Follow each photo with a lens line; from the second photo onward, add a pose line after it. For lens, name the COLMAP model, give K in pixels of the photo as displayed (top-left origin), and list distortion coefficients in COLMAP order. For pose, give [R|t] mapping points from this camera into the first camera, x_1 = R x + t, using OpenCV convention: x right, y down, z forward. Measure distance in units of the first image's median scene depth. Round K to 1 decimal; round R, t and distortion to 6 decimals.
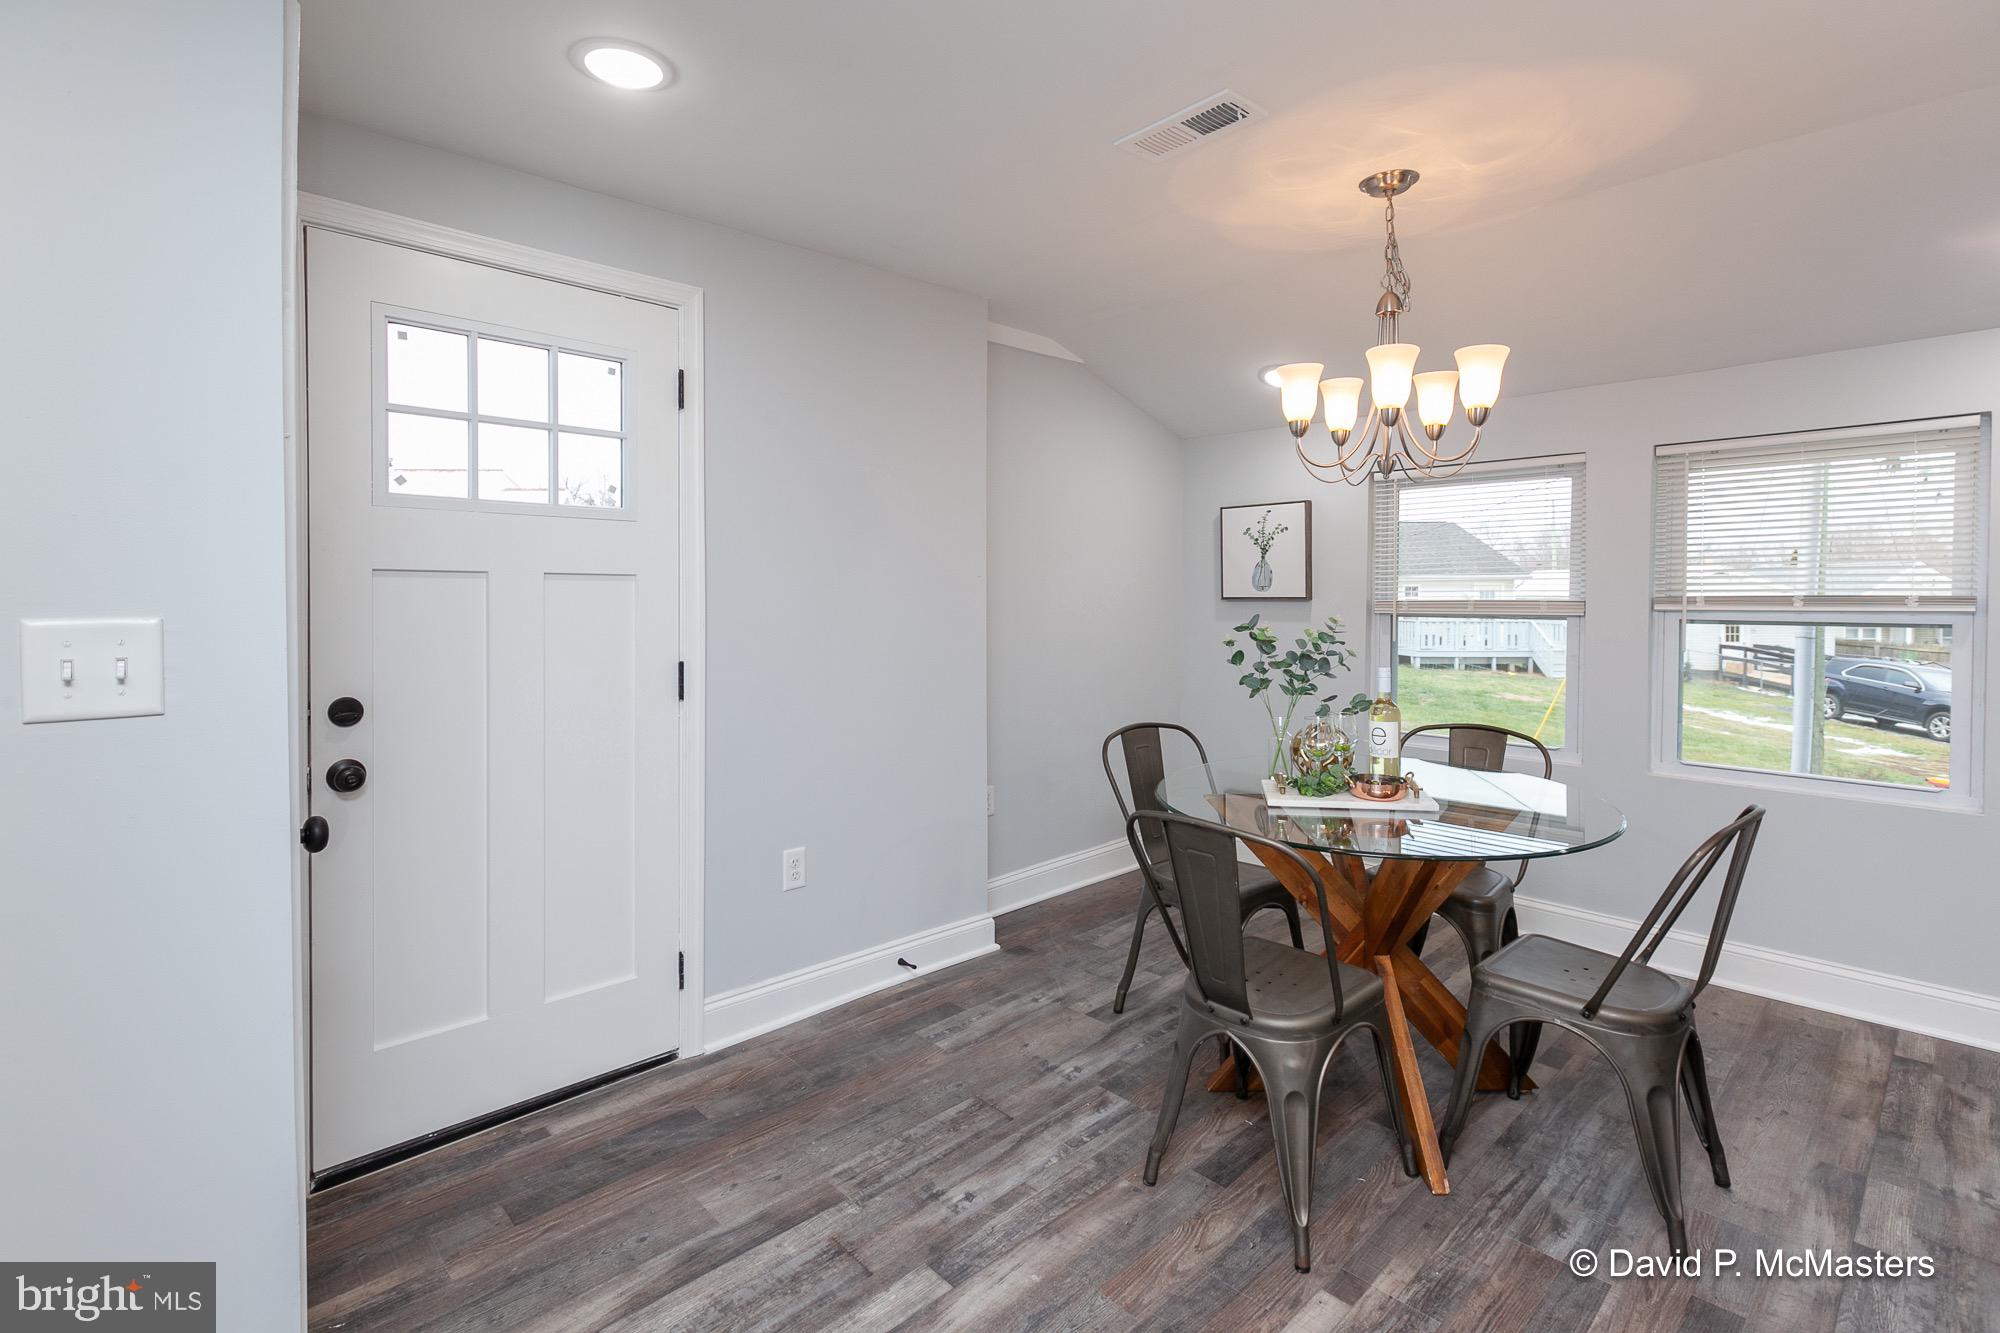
lens RADIAL K [[955.7, 0, 1023.5], [0, 955.7, 608.4], [0, 0, 1]] dist [0.000997, 0.000365]
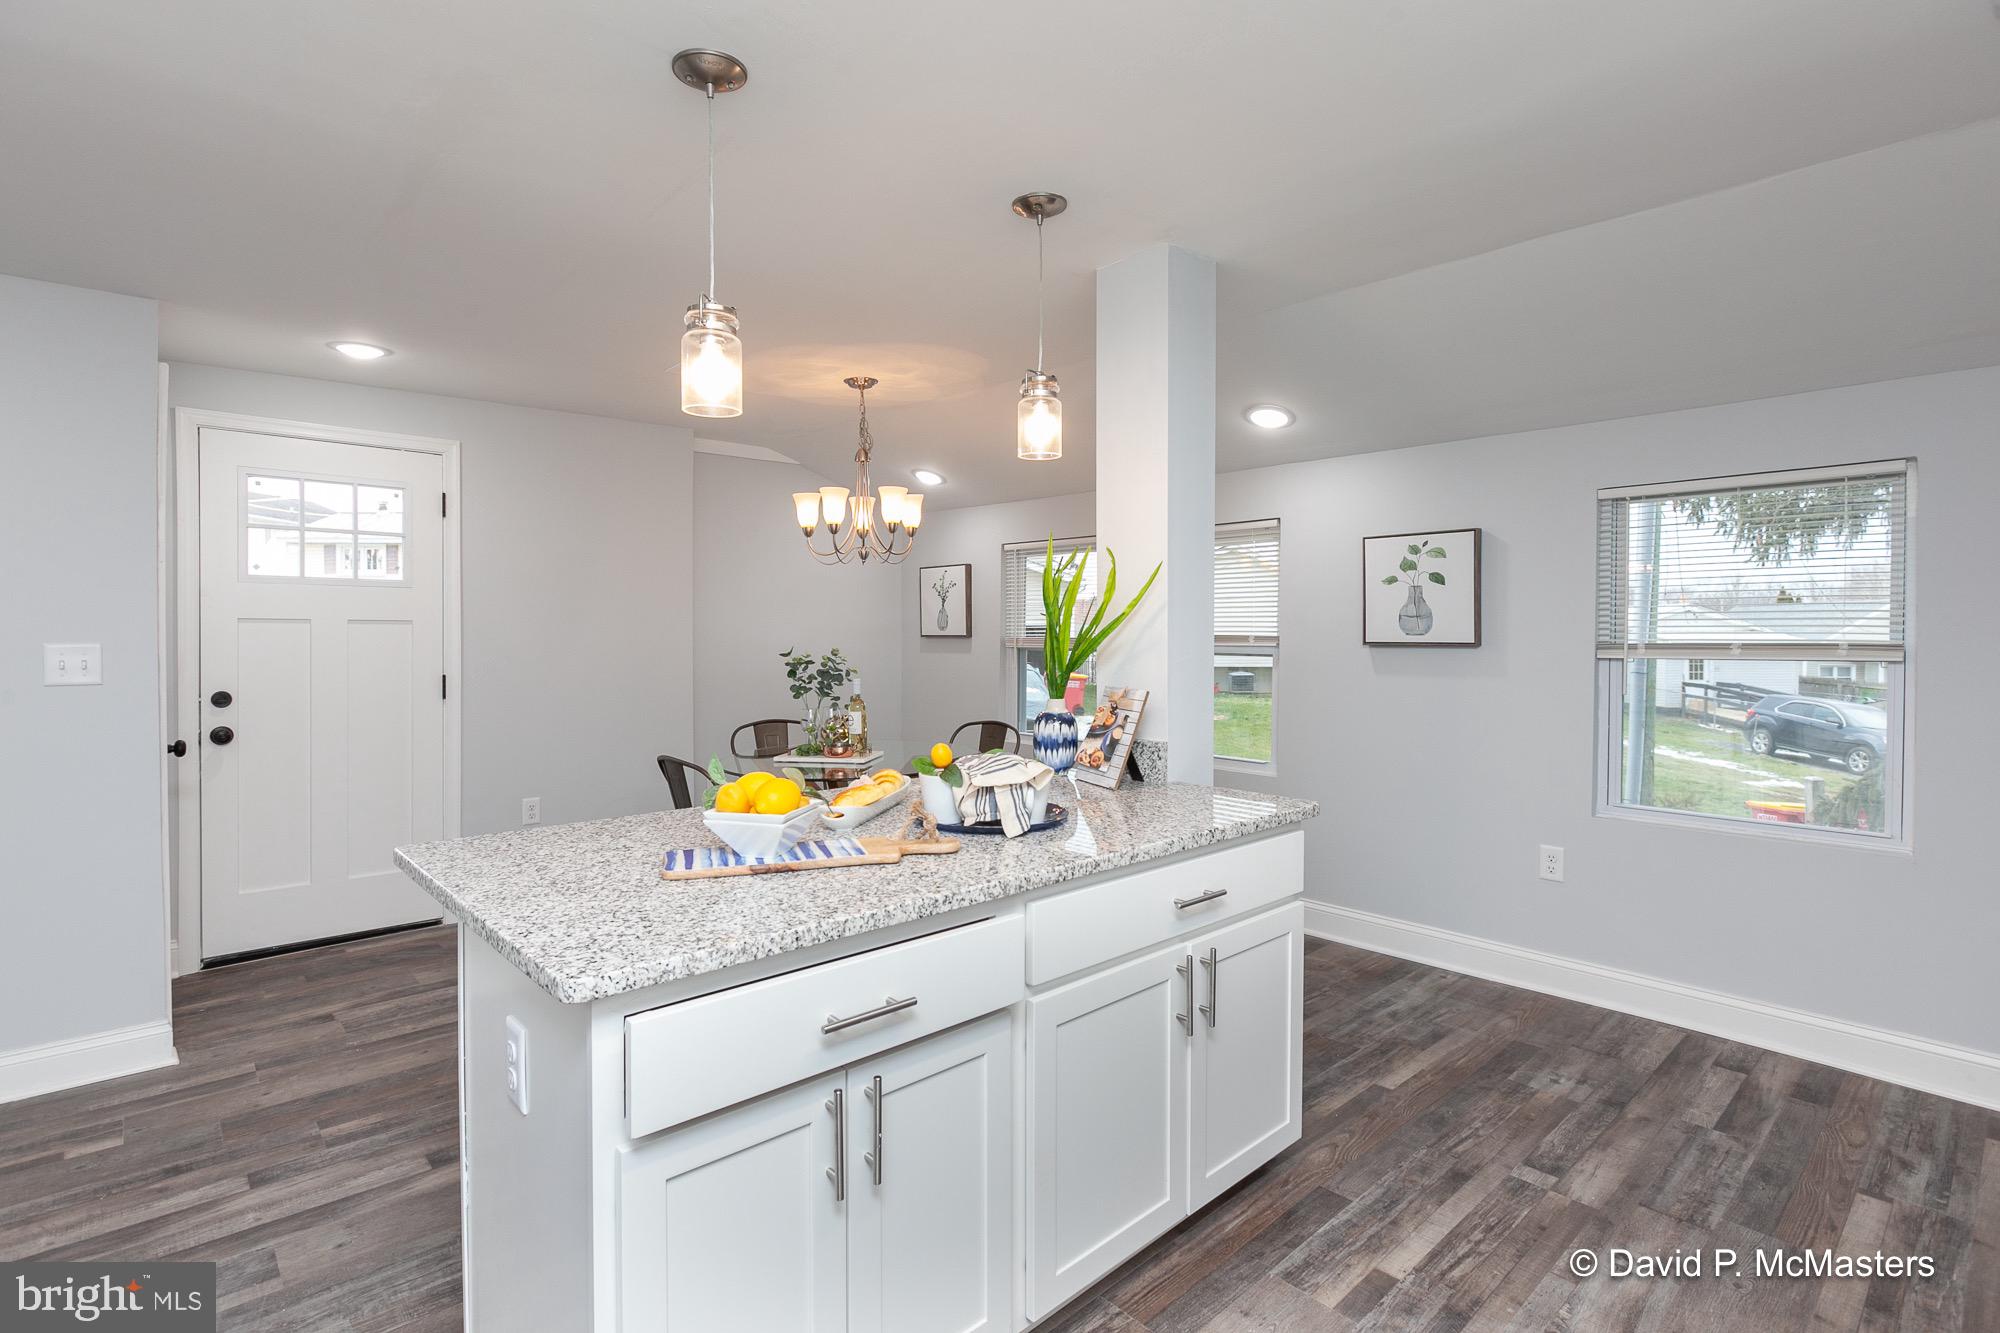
lens RADIAL K [[963.0, 0, 1010.3], [0, 963.0, 642.2], [0, 0, 1]] dist [-0.004122, -0.000811]
pose [[0.999842, 0.002387, -0.017608, 0.596251], [-0.002444, 0.999992, -0.003250, 0.003980], [0.017600, 0.003292, 0.999840, -0.572080]]
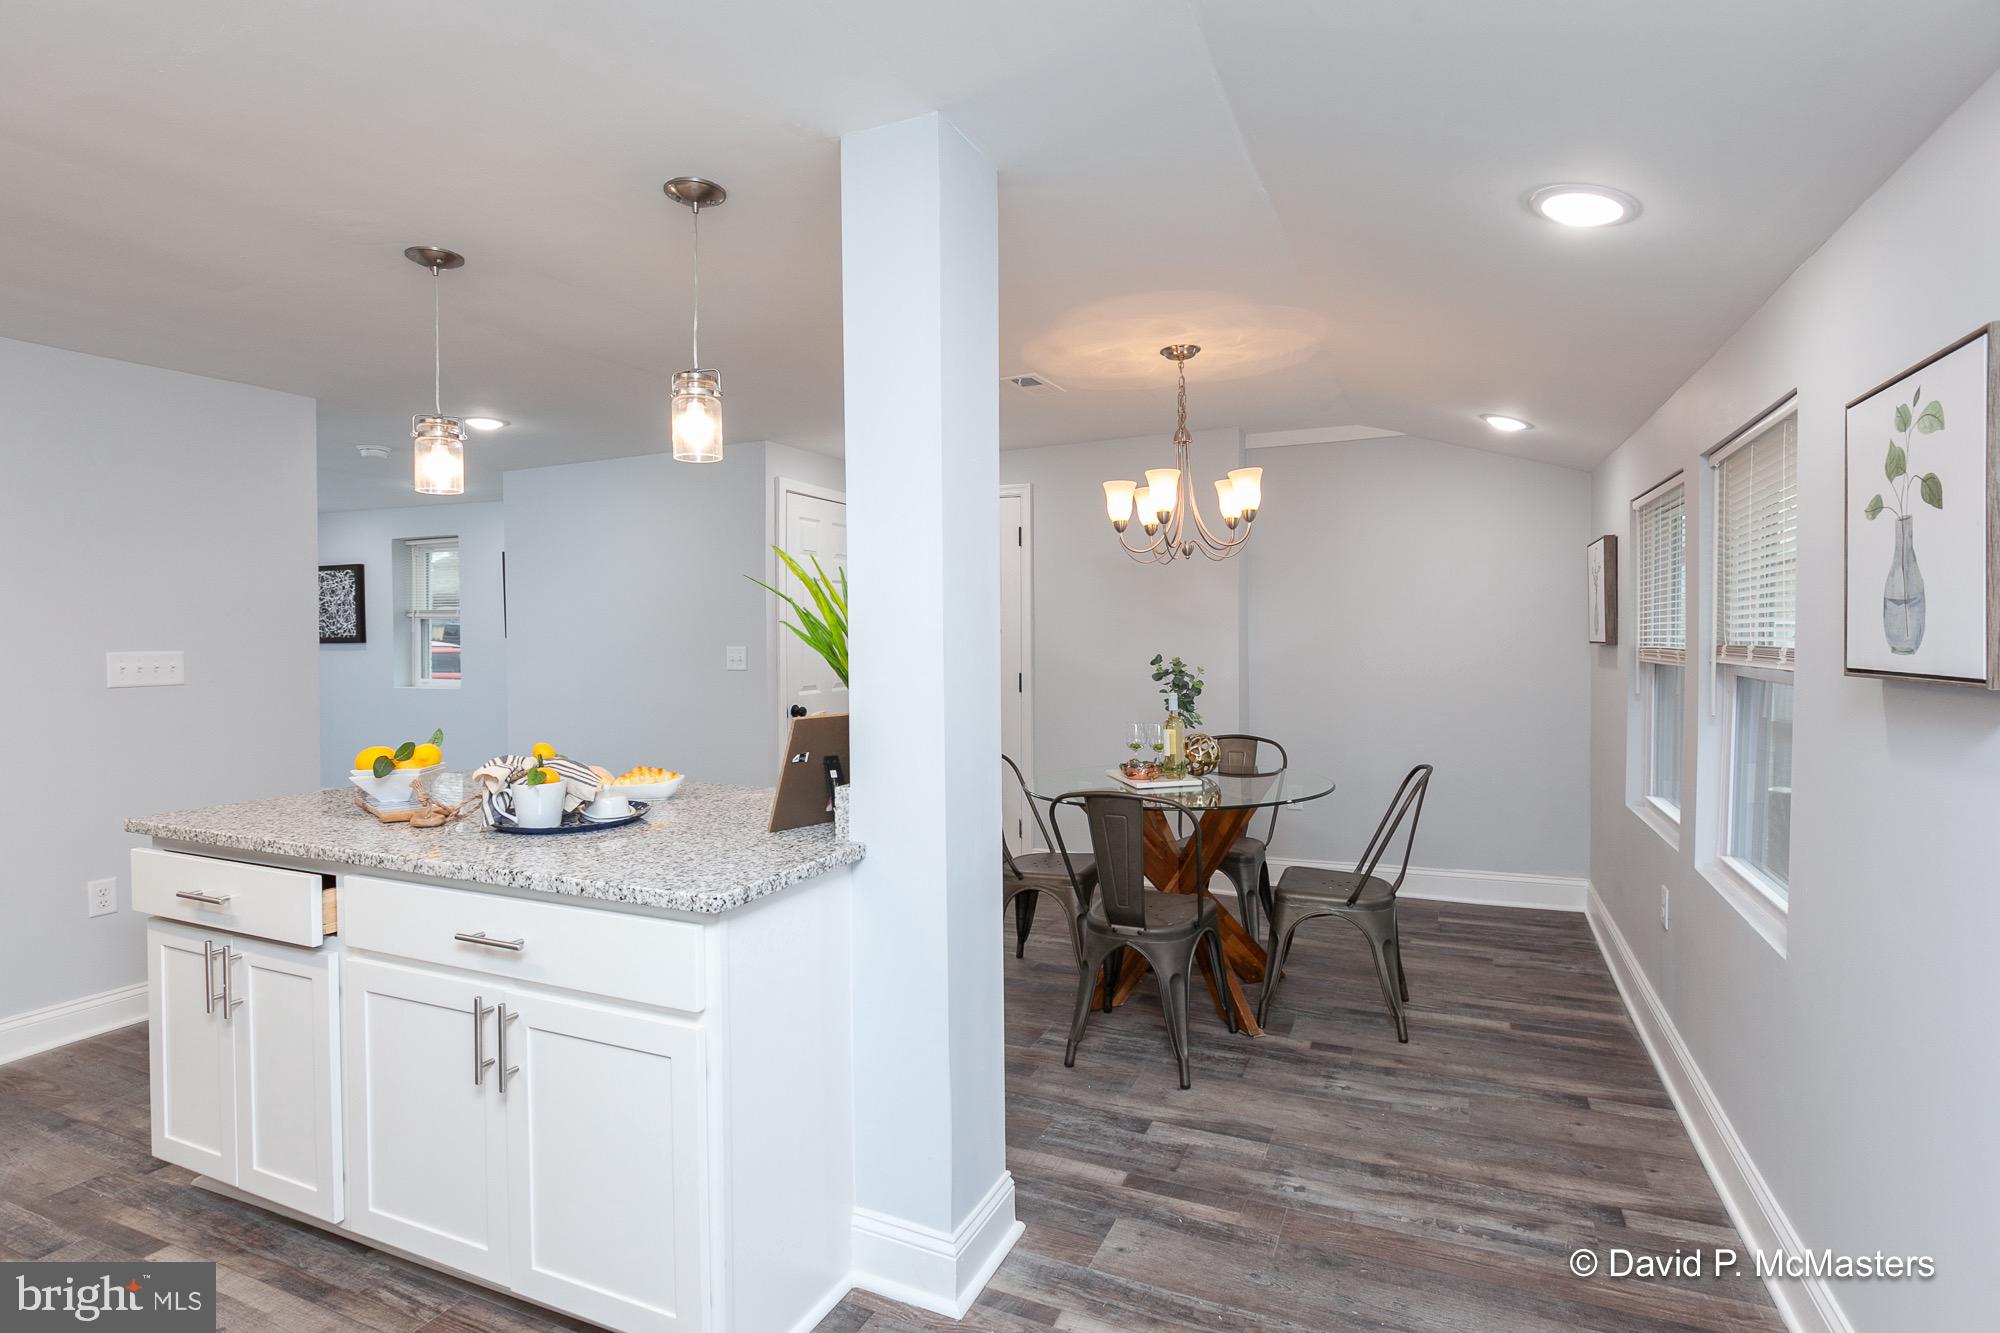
lens RADIAL K [[963.0, 0, 1010.3], [0, 963.0, 642.2], [0, 0, 1]] dist [-0.004122, -0.000811]
pose [[0.387640, 0.007149, -0.921783, 1.432774], [-0.009891, 0.999945, 0.003596, -0.014829], [0.921758, 0.007723, 0.387689, 0.194550]]
